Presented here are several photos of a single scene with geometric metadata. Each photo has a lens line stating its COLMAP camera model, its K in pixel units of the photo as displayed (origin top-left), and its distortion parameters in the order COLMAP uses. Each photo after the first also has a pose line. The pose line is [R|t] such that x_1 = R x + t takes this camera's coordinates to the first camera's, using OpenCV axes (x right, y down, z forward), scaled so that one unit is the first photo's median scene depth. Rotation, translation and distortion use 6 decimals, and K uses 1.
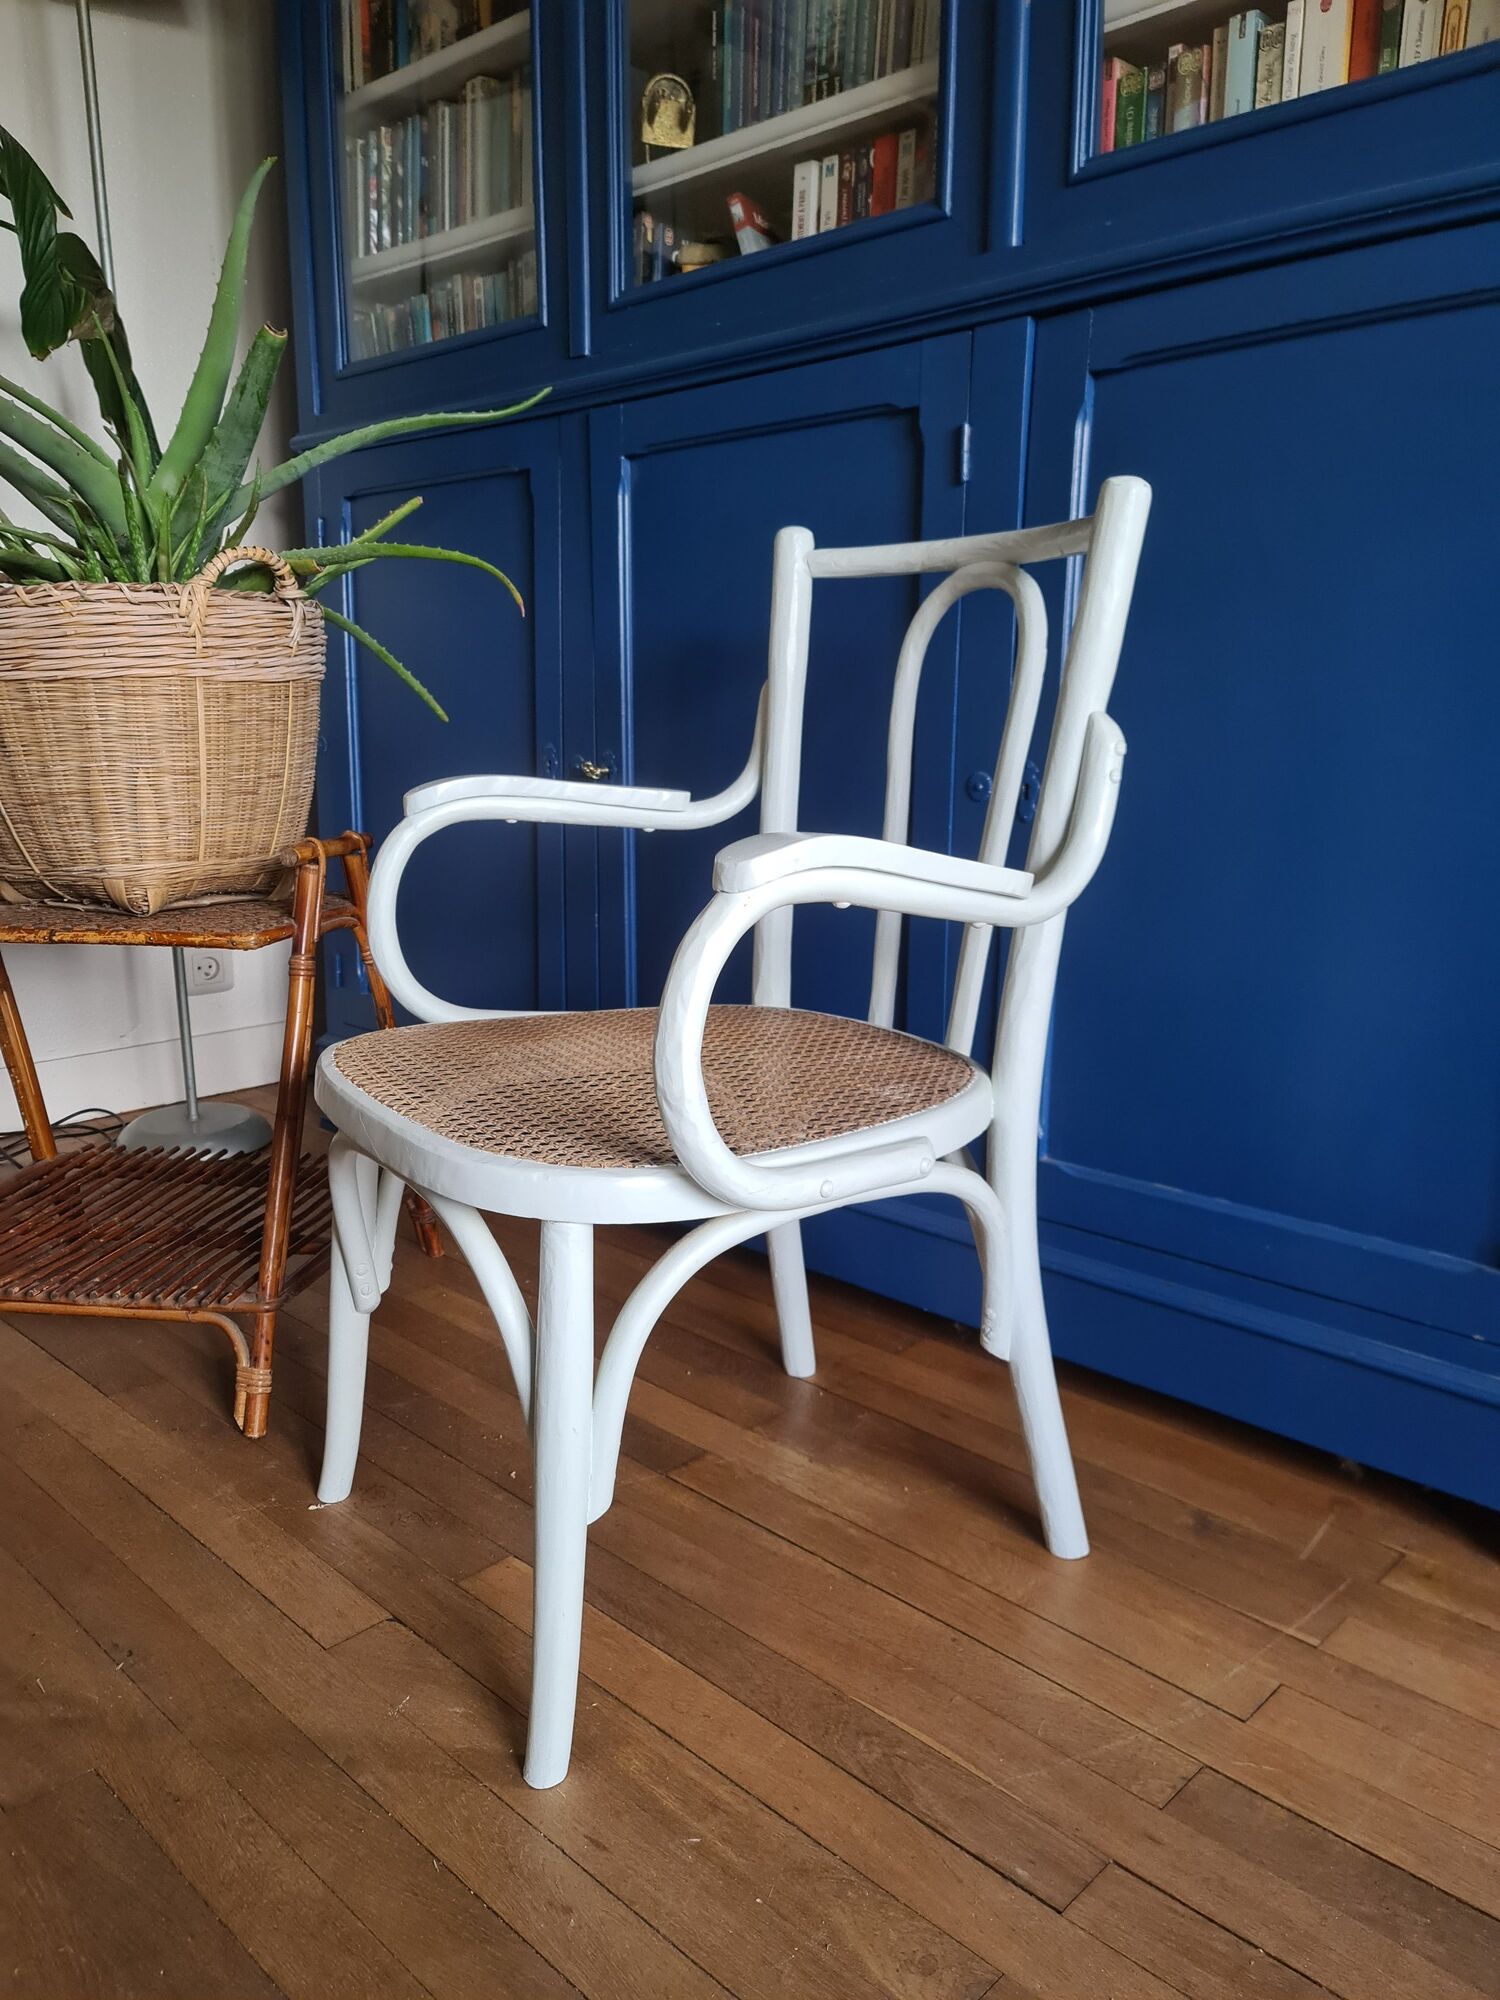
lens RADIAL K [[1475.1, 0, 712.0], [0, 1475.1, 1031.5], [0, 0, 1]] dist [0.029614, -0.003409]
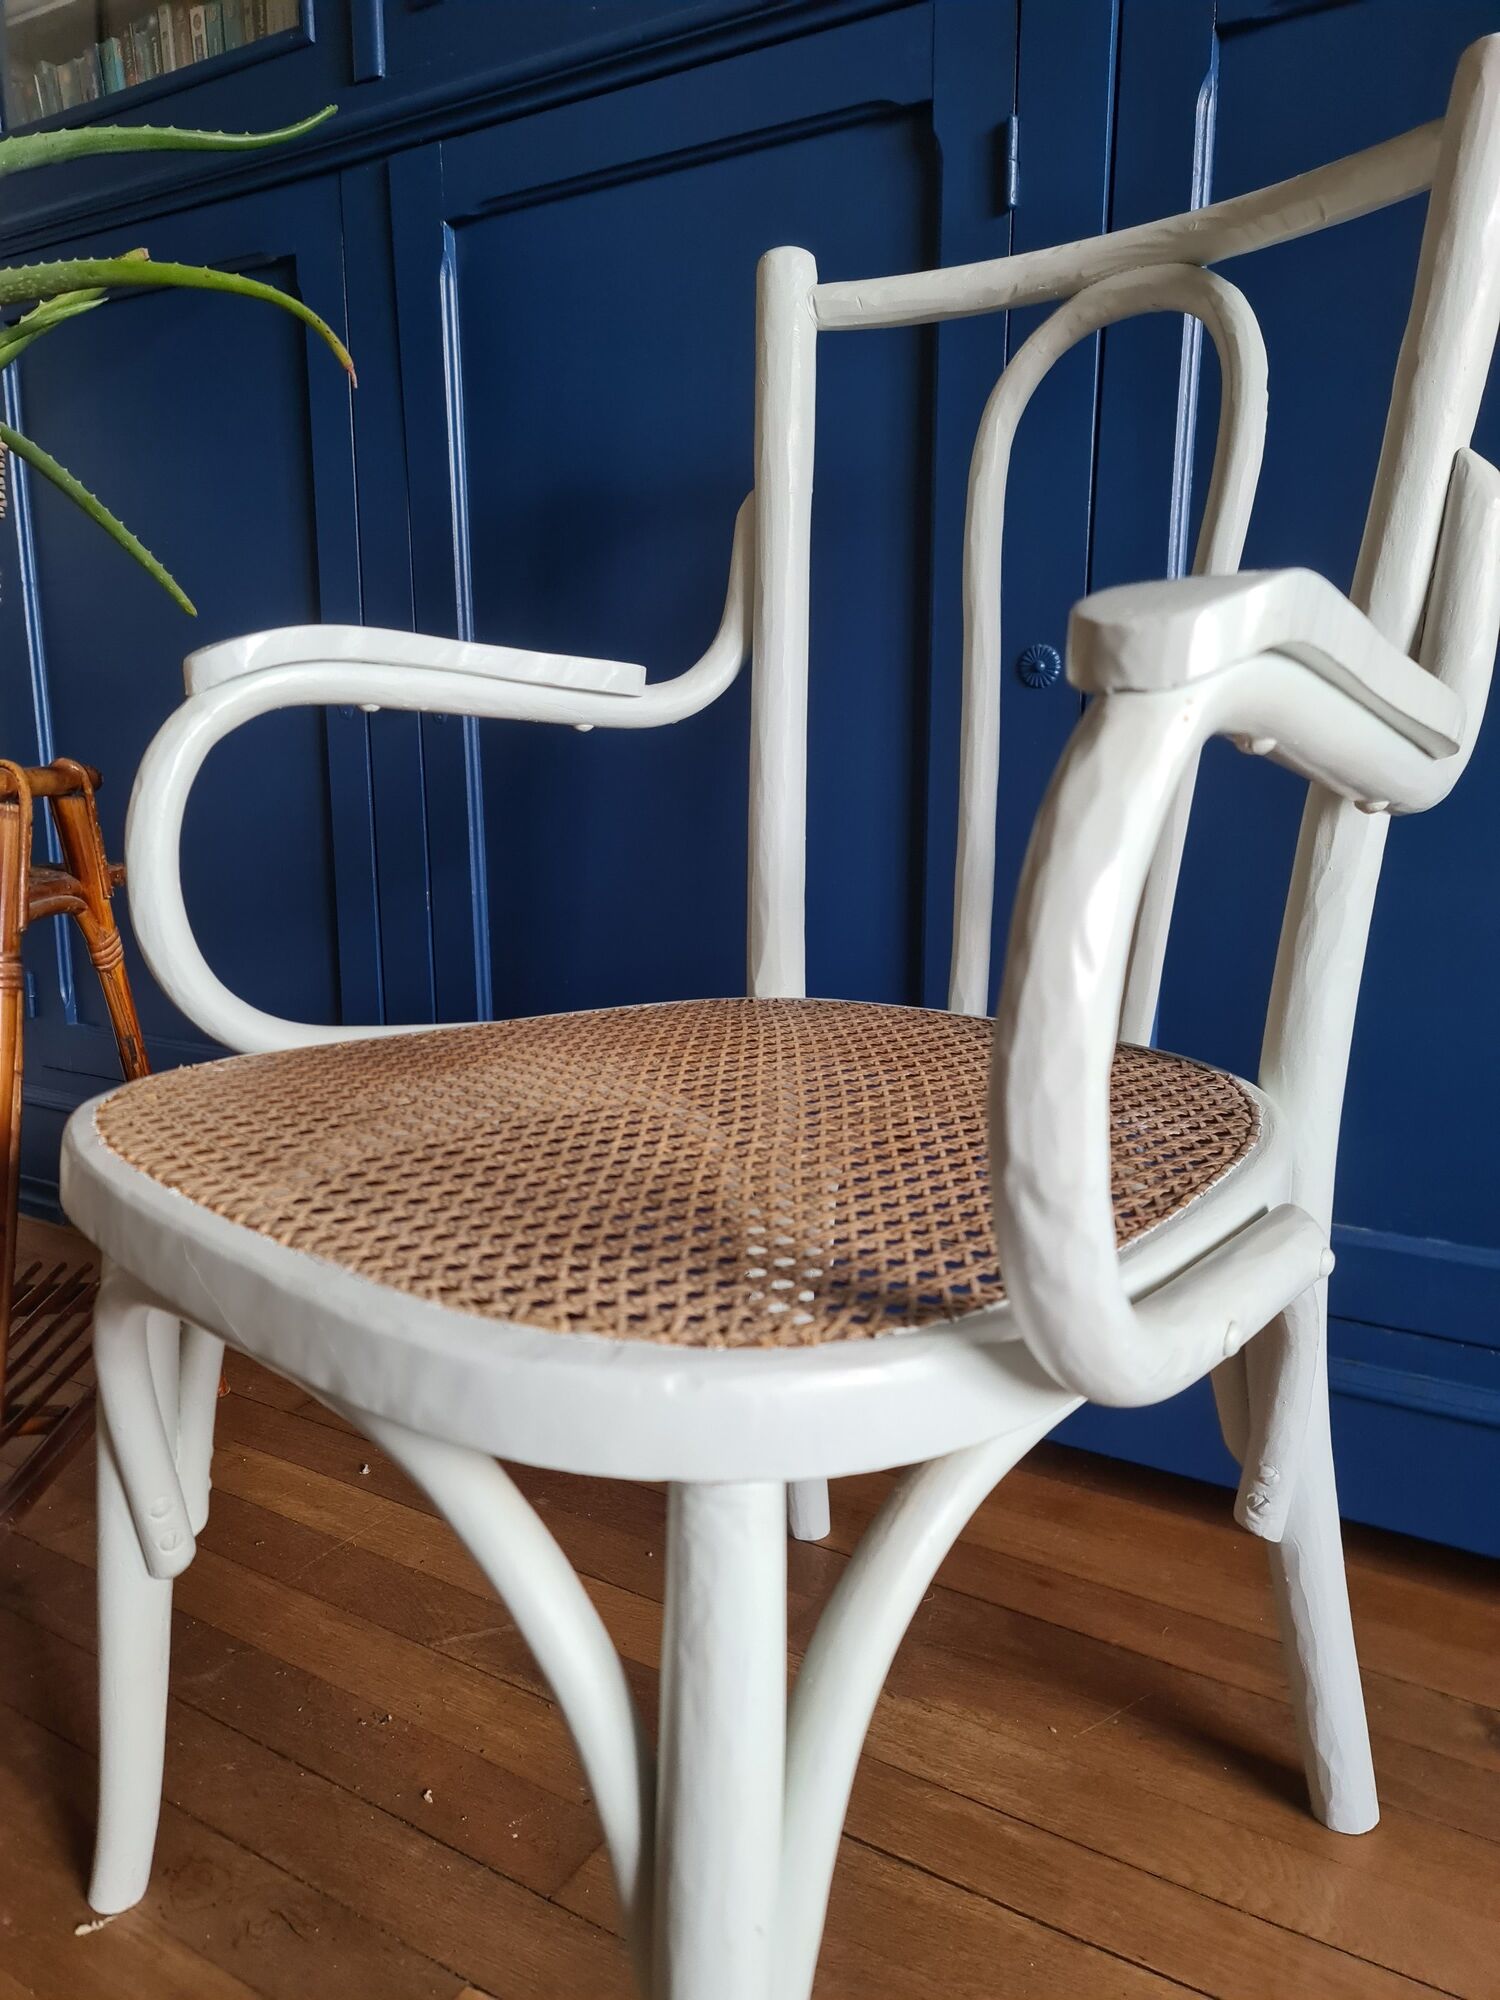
lens RADIAL K [[1472.9, 0, 706.4], [0, 1472.9, 1032.1], [0, 0, 1]] dist [0.079227, -0.086202]
pose [[0.979409, -0.055976, 0.193972, -0.121919], [0.057644, 0.998333, -0.002963, -0.001902], [-0.193482, 0.014084, 0.981003, 0.370435]]
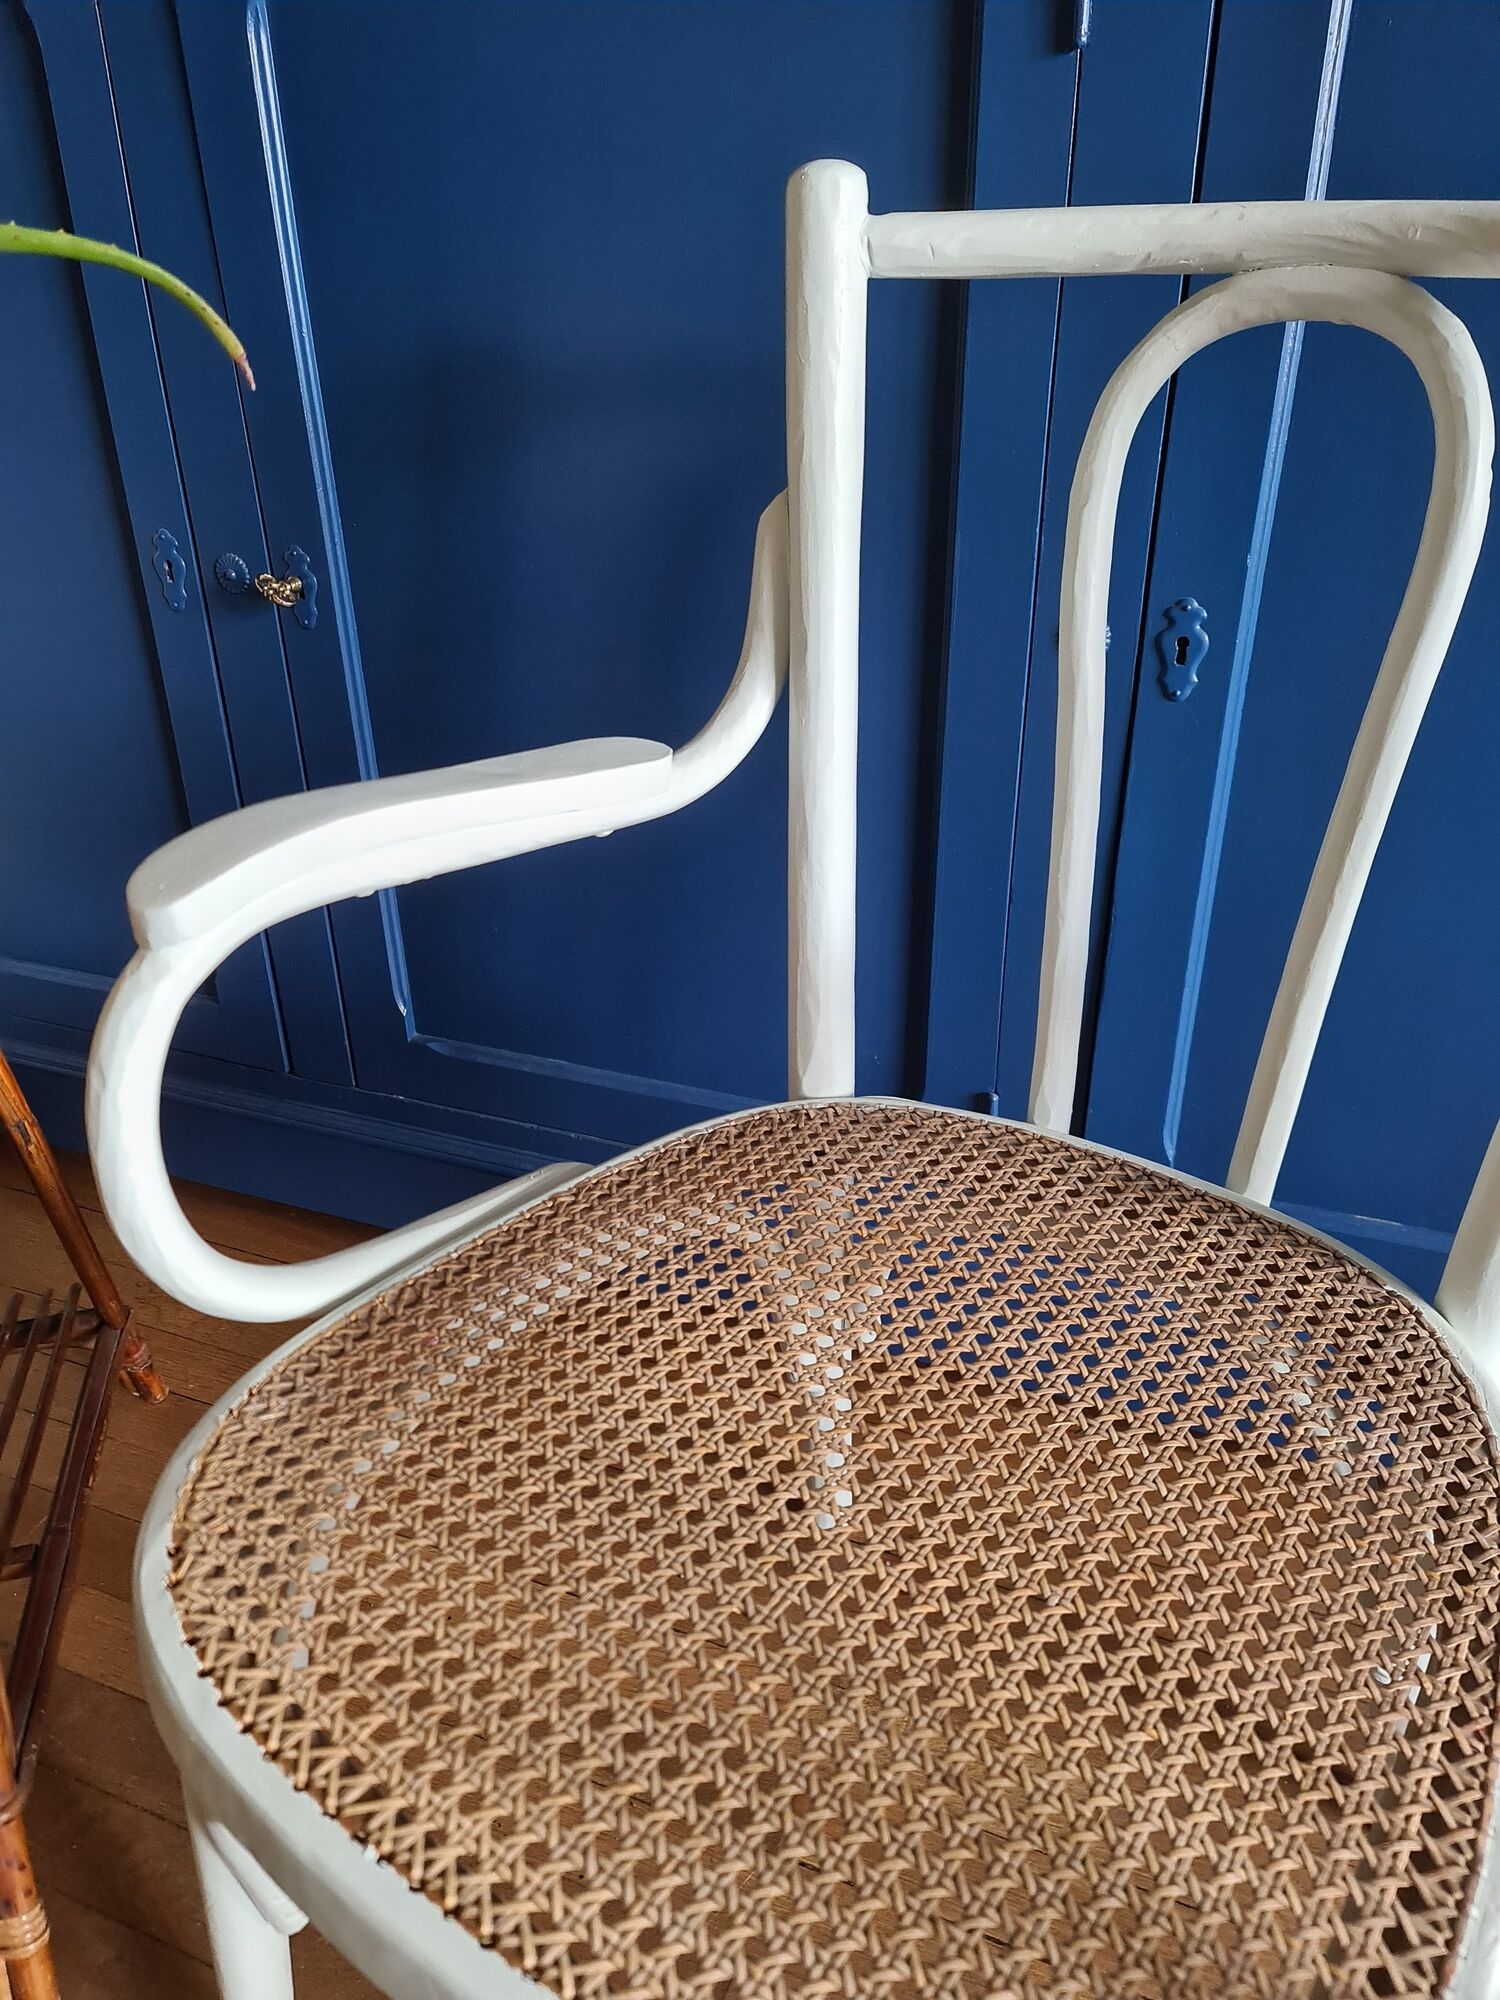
lens RADIAL K [[1497.6, 0, 710.6], [0, 1497.6, 1013.8], [0, 0, 1]] dist [0.011001, 0.003225]
pose [[0.930611, -0.193842, 0.310466, -0.179006], [0.102837, 0.952550, 0.286482, -0.220372], [-0.351267, -0.234676, 0.906388, 0.507681]]
